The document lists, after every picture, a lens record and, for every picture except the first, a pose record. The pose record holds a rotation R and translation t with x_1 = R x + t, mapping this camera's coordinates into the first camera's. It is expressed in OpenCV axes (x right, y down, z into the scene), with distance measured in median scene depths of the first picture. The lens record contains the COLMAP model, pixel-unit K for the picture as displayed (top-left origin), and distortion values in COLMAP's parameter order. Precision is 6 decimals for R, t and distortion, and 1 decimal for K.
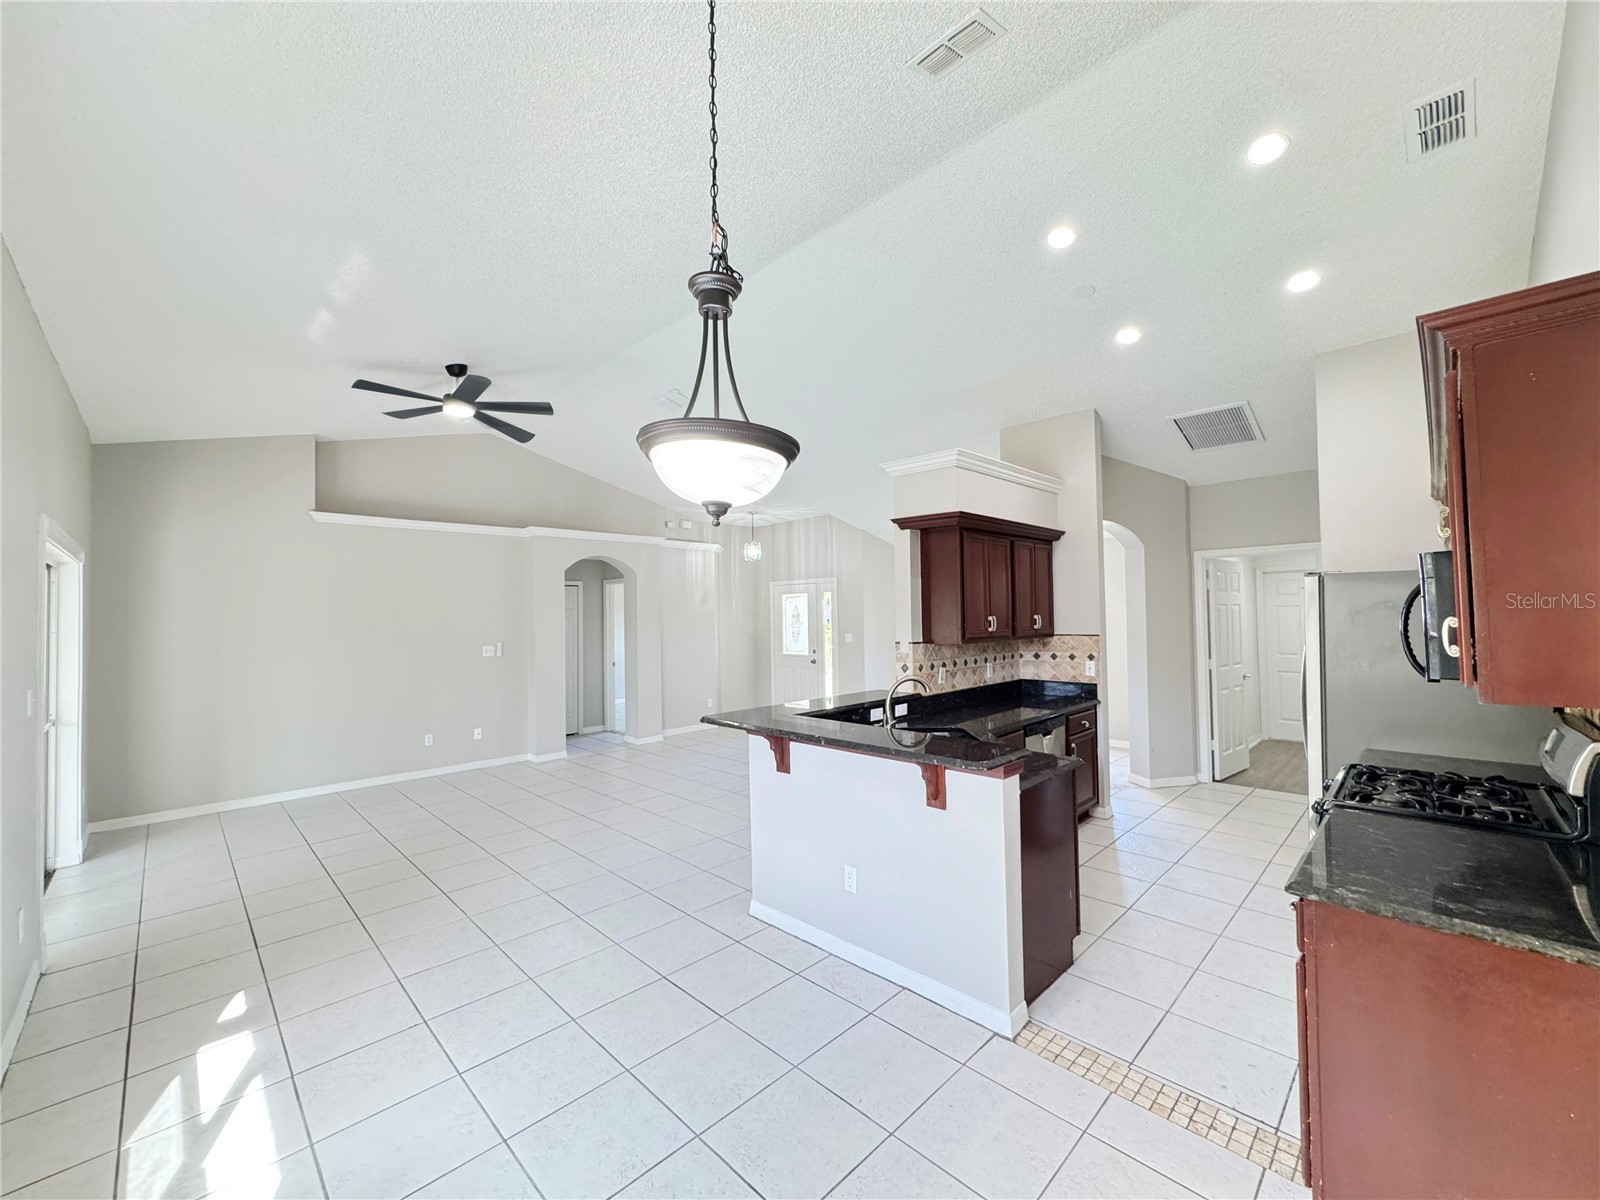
lens RADIAL K [[640.3, 0, 799.4], [0, 640.3, 598.3], [0, 0, 1]] dist [0.000826, 0.000504]
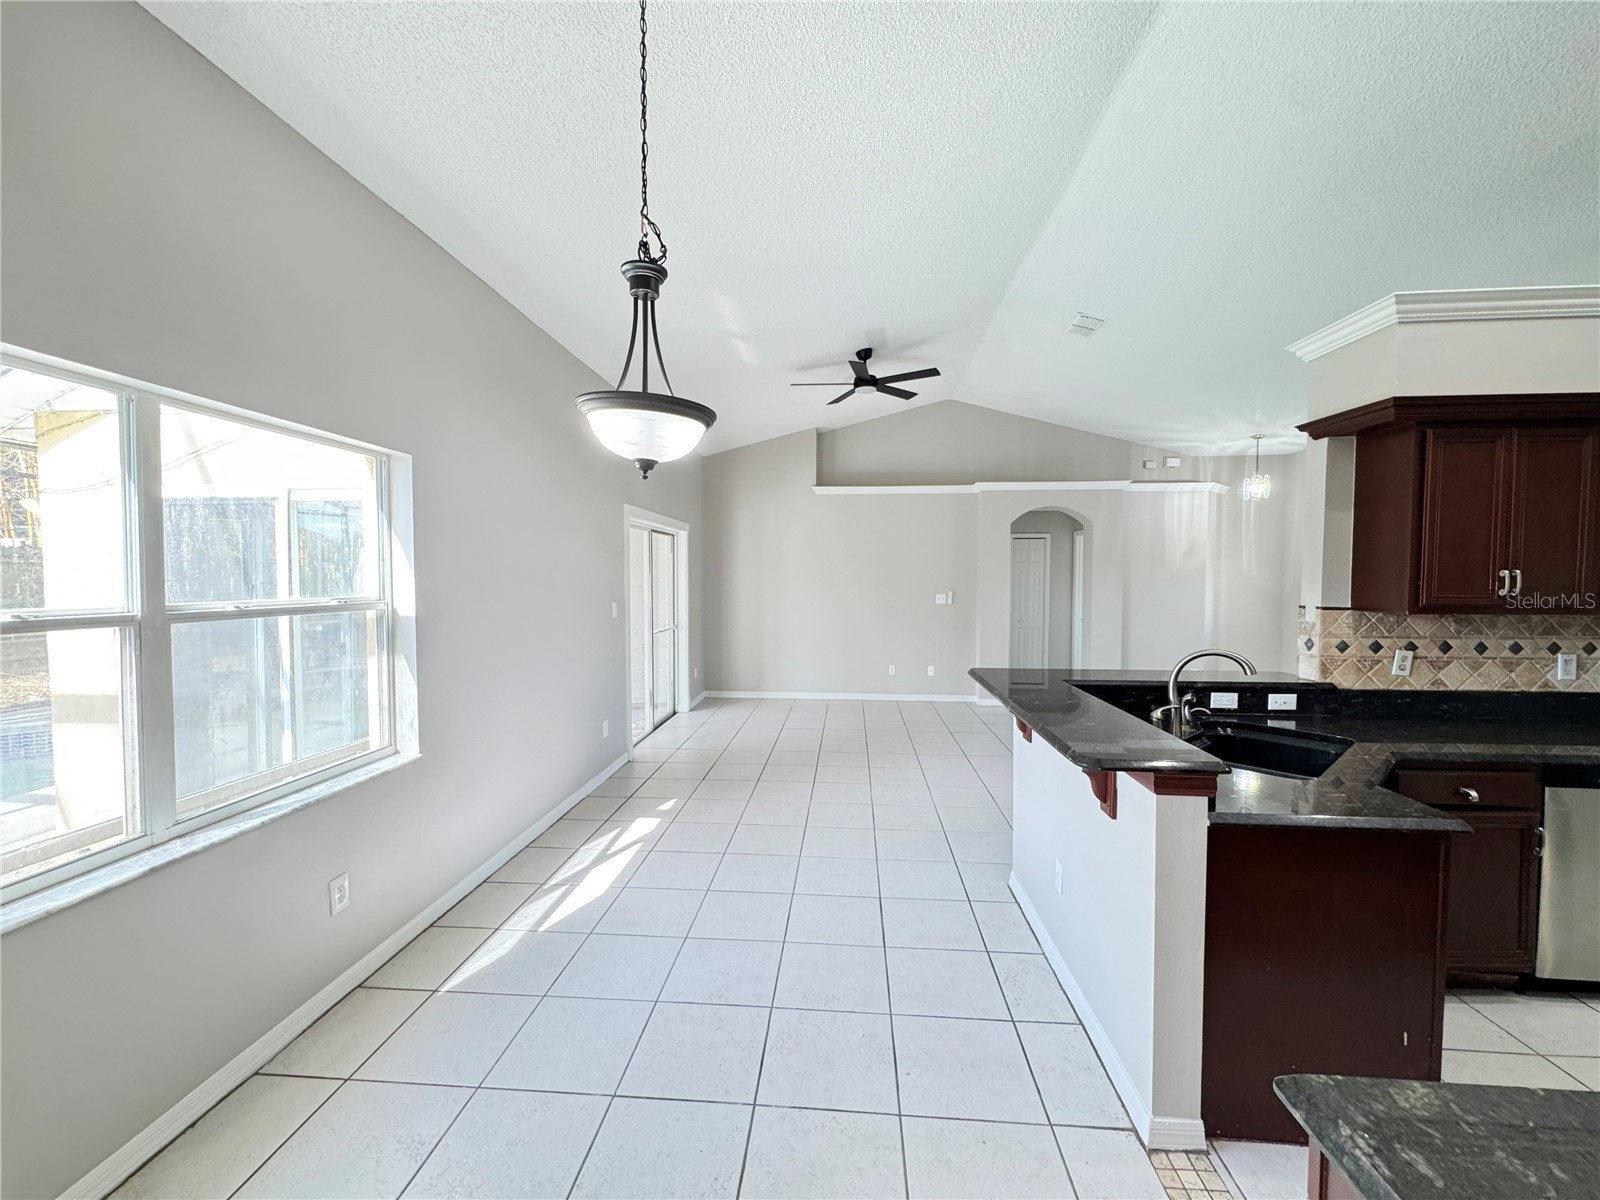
lens RADIAL K [[640.3, 0, 799.9], [0, 640.3, 597.4], [0, 0, 1]] dist [0.000826, 0.000504]
pose [[0.652365, 0.042881, -0.756691, 0.310201], [0.008166, 0.997943, 0.063593, 0.010784], [0.757861, -0.047665, 0.650673, 0.137795]]
